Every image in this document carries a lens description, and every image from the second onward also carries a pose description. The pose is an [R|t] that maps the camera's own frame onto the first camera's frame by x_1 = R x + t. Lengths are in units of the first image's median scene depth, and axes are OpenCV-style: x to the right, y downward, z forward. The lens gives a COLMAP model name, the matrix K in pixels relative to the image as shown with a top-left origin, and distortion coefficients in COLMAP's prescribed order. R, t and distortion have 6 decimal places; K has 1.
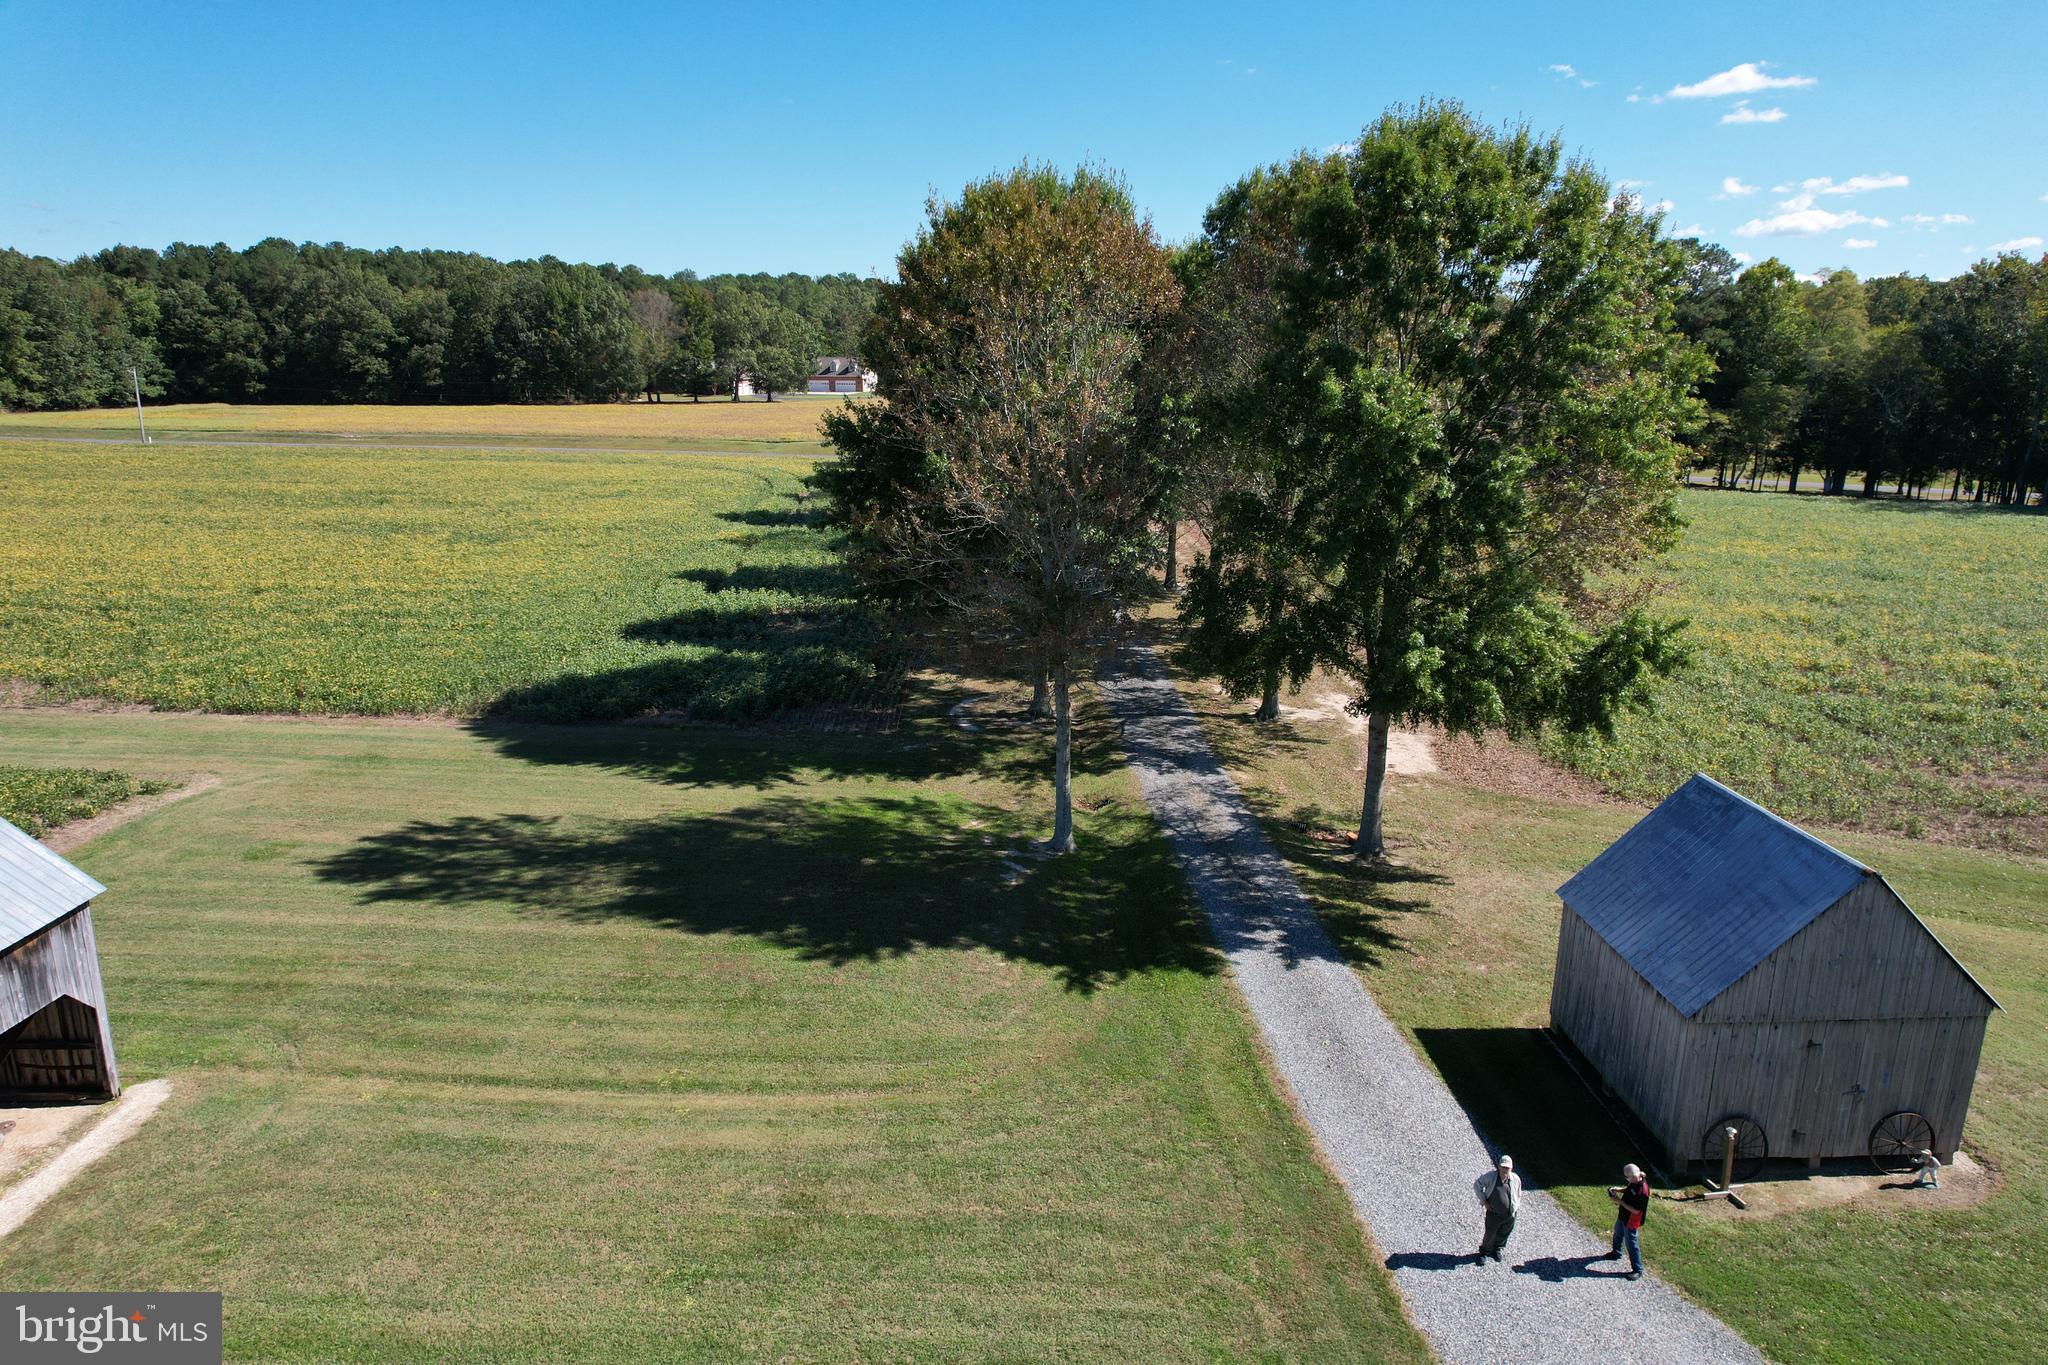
lens RADIAL K [[1279.3, 0, 1047.6], [0, 1279.3, 703.9], [0, 0, 1]] dist [-0.073906, 0.058375]
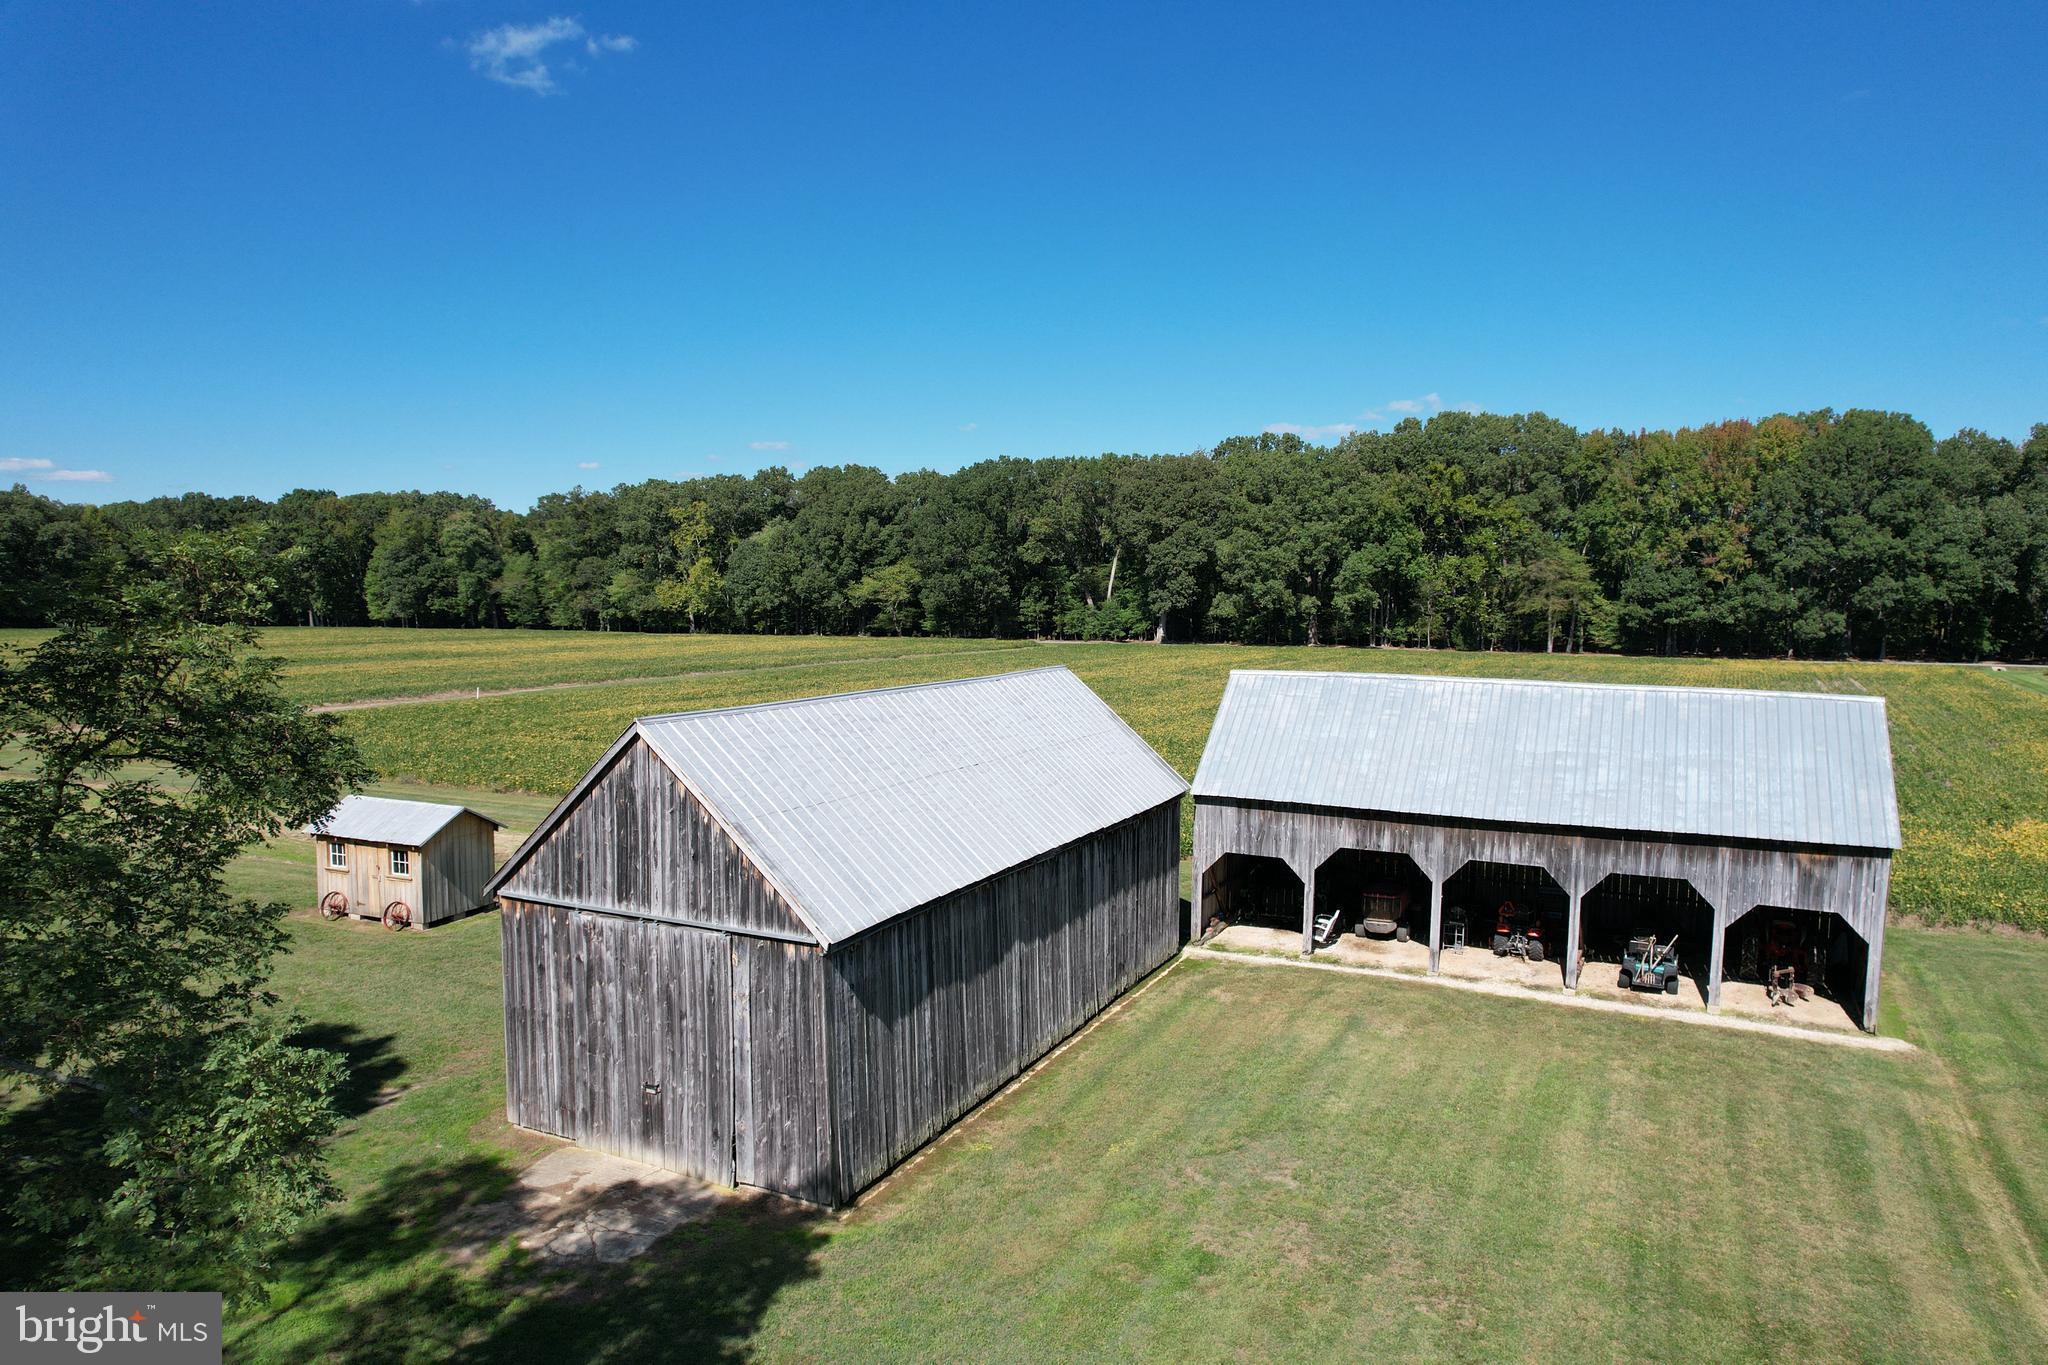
lens RADIAL K [[1279.3, 0, 1047.6], [0, 1279.3, 703.9], [0, 0, 1]] dist [-0.073906, 0.058375]
pose [[-0.447663, 0.061125, -0.892111, 0.567558], [-0.244342, 0.951331, 0.187794, 0.000527], [0.860171, 0.302049, -0.410940, 0.710118]]
